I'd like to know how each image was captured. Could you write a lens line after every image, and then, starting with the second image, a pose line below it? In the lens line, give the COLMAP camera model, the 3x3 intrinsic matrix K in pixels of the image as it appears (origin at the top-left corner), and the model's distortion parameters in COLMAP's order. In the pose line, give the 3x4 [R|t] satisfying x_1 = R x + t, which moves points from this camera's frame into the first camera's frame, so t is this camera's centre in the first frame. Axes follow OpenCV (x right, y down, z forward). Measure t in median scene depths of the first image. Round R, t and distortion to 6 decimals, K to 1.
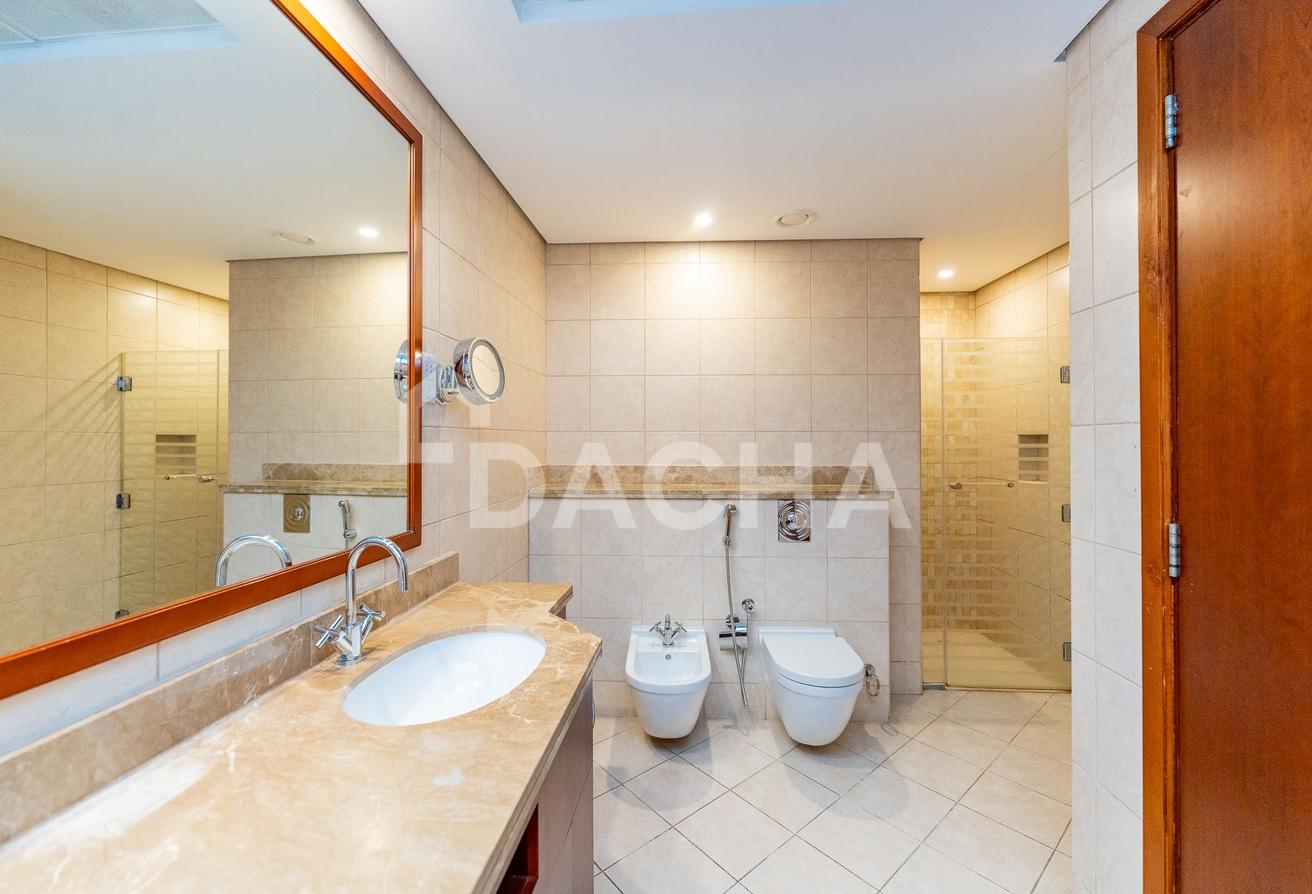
lens RADIAL K [[519.1, 0, 664.5], [0, 519.1, 437.5], [0, 0, 1]] dist [-0.001316, -0.000098]
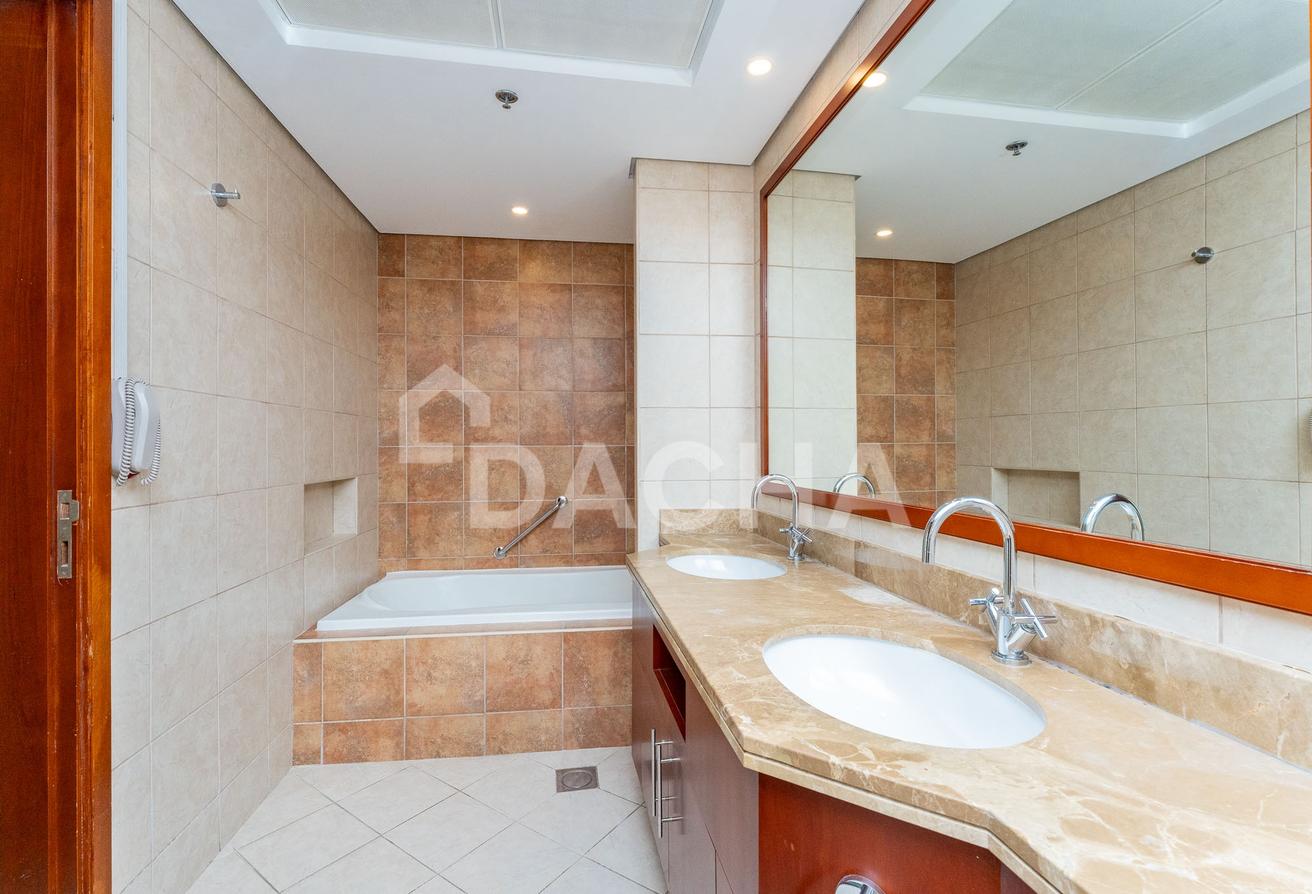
lens RADIAL K [[519.1, 0, 656.2], [0, 519.1, 442.5], [0, 0, 1]] dist [-0.001316, -0.000098]
pose [[-0.965074, -0.000187, -0.261979, 0.058178], [0.002170, 0.999960, -0.008706, 0.060786], [0.261970, -0.008970, -0.965034, 0.876713]]
